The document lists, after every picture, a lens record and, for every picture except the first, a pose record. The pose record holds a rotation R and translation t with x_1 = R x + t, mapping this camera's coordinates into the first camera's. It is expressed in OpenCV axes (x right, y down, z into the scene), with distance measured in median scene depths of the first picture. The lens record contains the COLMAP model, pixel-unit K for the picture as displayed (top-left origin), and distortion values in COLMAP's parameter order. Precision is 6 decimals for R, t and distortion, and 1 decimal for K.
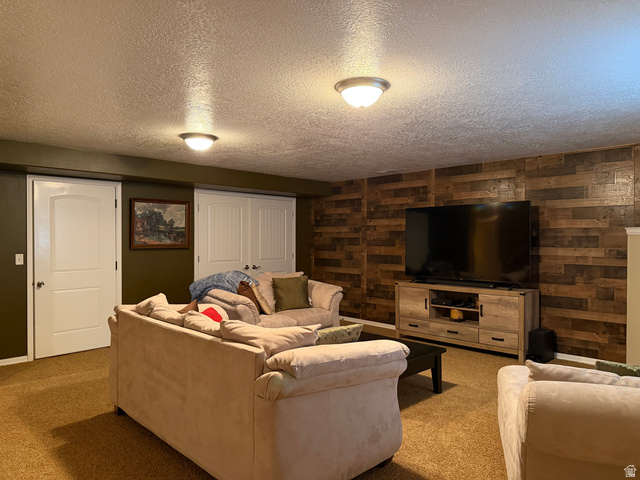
lens RADIAL K [[448.4, 0, 318.8], [0, 448.4, 240.9], [0, 0, 1]] dist [0.040774, -0.021664]
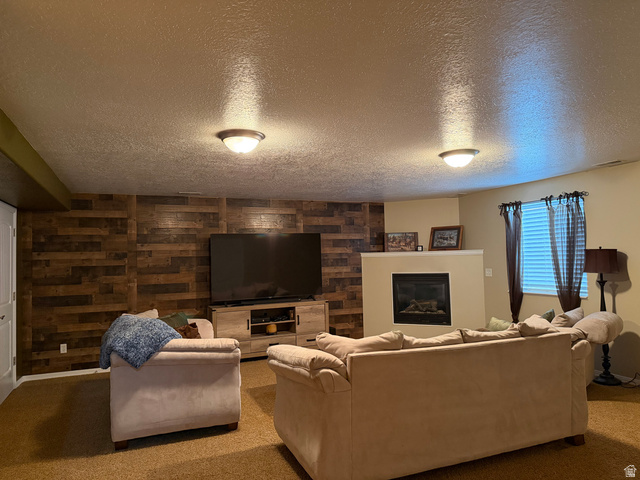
lens RADIAL K [[448.4, 0, 319.7], [0, 448.4, 239.3], [0, 0, 1]] dist [0.040774, -0.021664]
pose [[0.349761, 0.035234, 0.936176, -0.695204], [0.033346, 0.998191, -0.050026, -0.002094], [-0.936245, 0.048715, 0.347954, 0.458728]]
